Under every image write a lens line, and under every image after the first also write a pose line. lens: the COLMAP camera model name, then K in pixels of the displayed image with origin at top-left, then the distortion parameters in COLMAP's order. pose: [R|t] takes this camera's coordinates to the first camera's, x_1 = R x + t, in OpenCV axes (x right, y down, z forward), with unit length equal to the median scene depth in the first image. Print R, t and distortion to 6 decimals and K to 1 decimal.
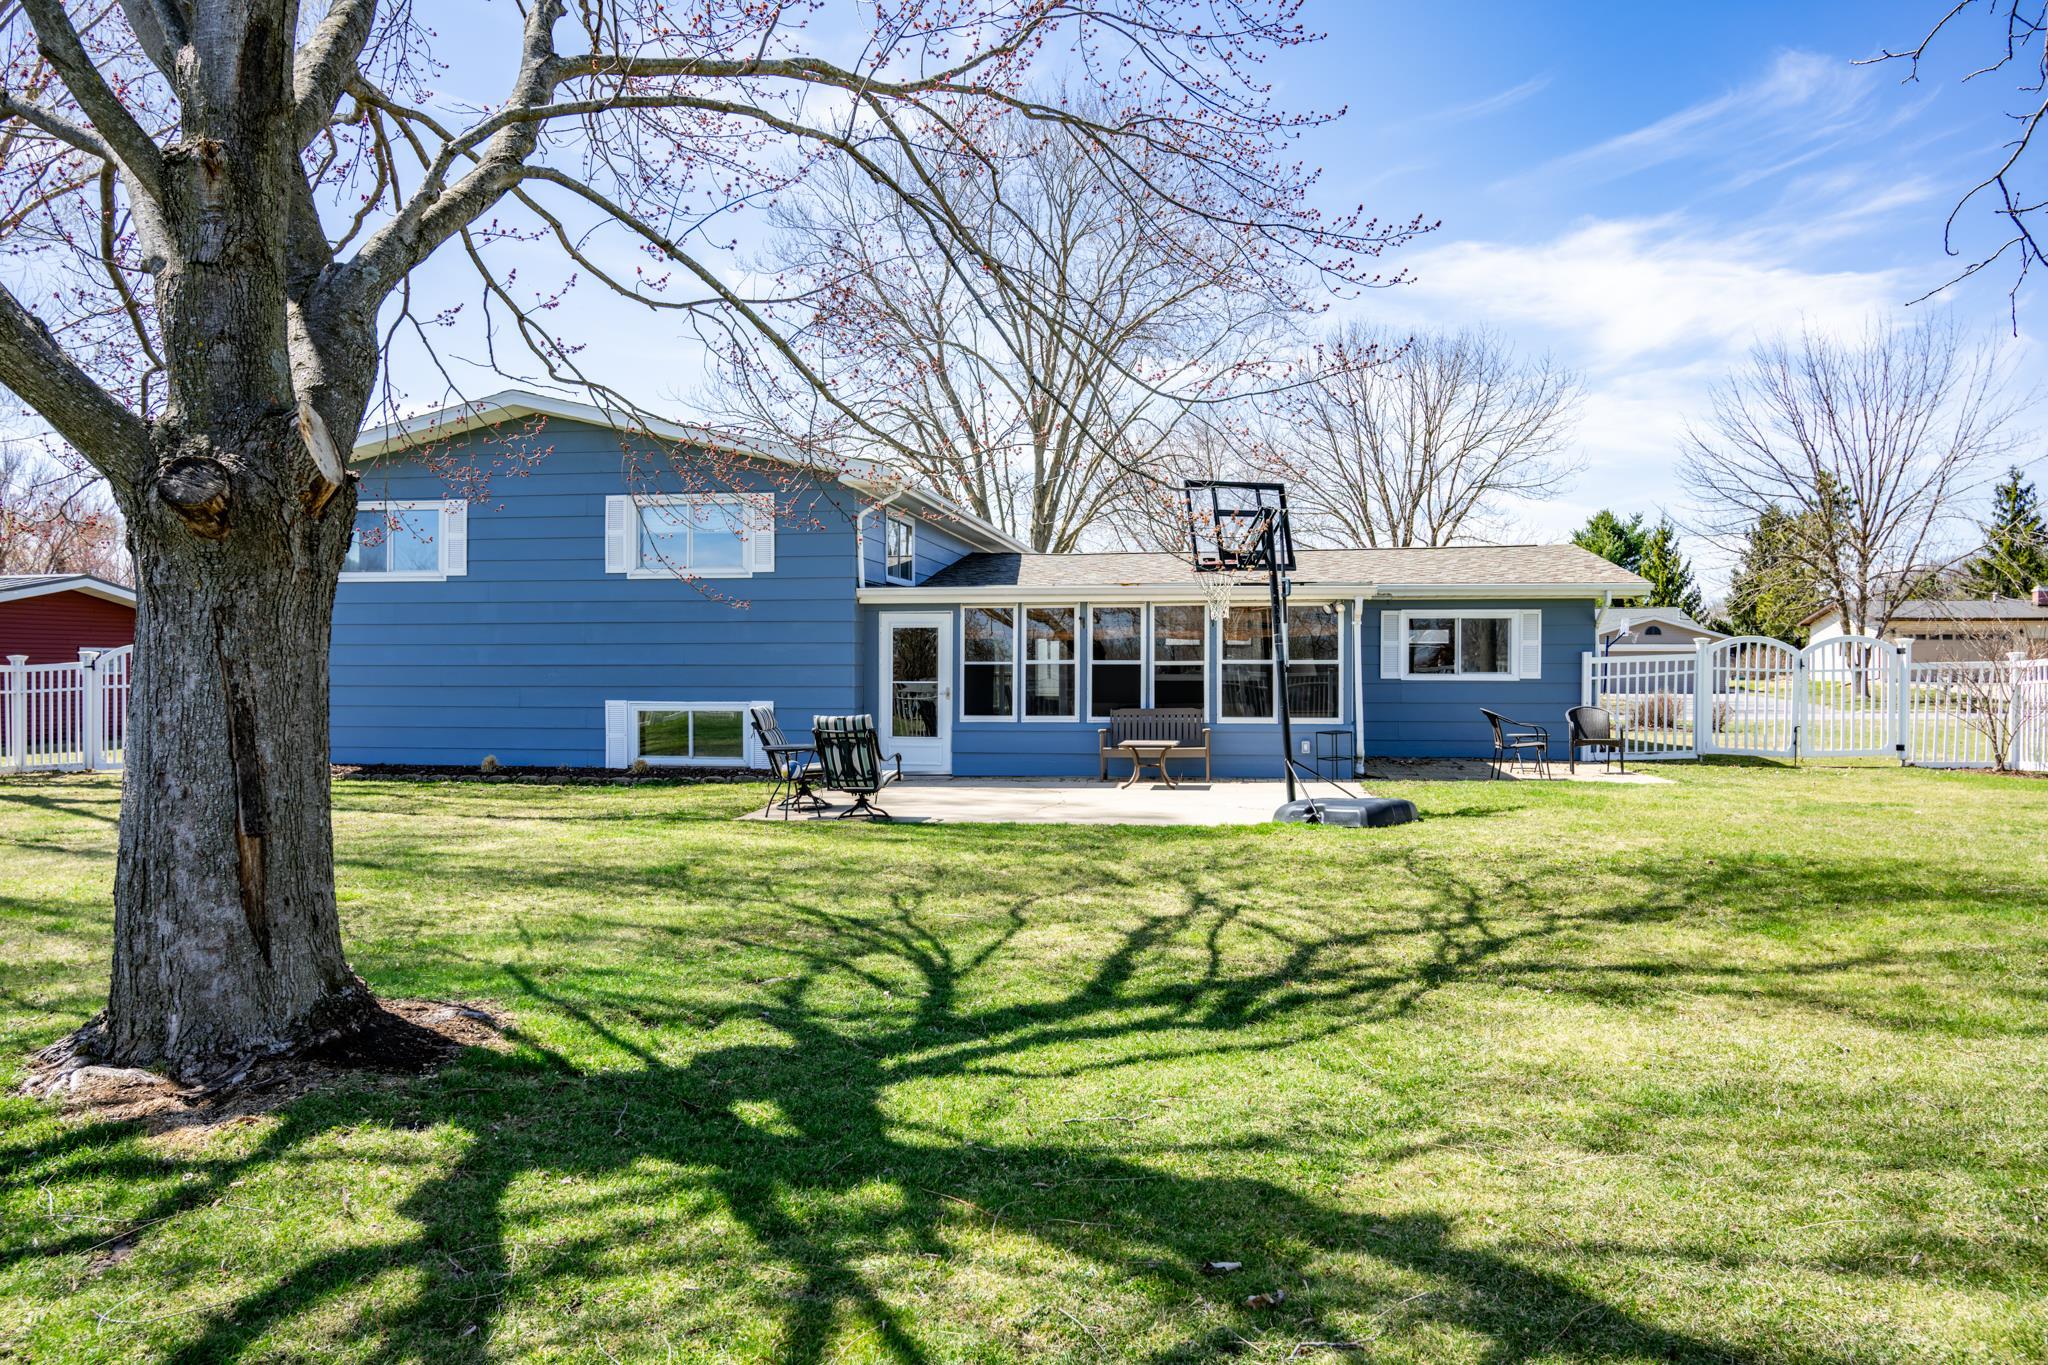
lens RADIAL K [[1379.6, 0, 1024.0], [0, 1379.6, 677.7], [0, 0, 1]] dist [-0.002059, -0.001035]
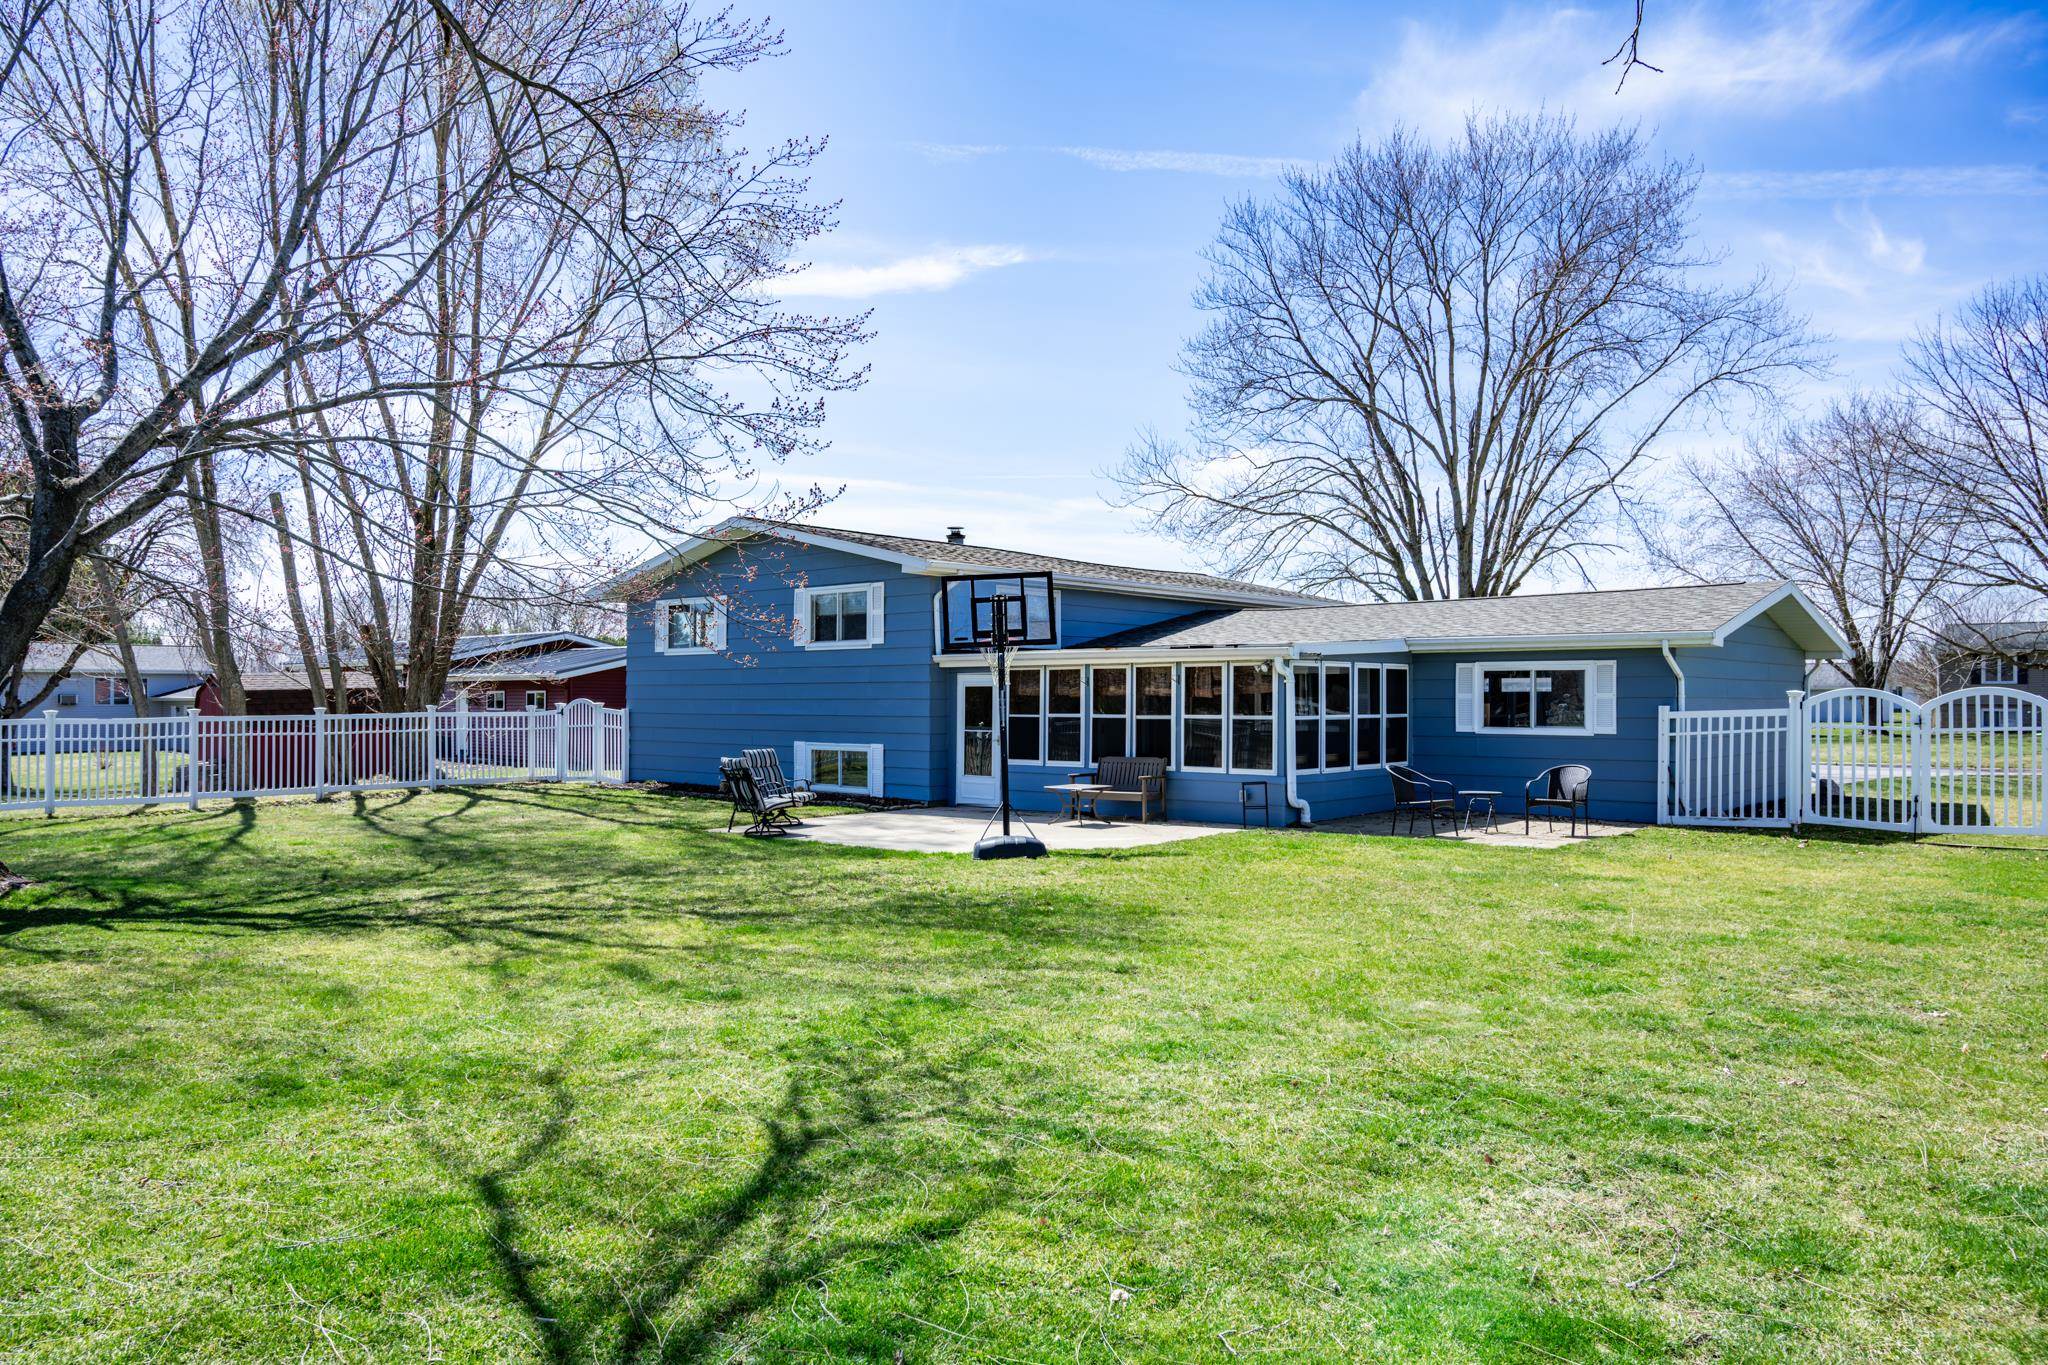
lens RADIAL K [[1379.6, 0, 1025.6], [0, 1379.6, 689.3], [0, 0, 1]] dist [-0.002059, -0.001035]
pose [[0.830872, -0.003693, -0.556451, 0.632296], [-0.007040, 0.999828, -0.017147, -0.012438], [0.556419, 0.018165, 0.830703, 0.010918]]
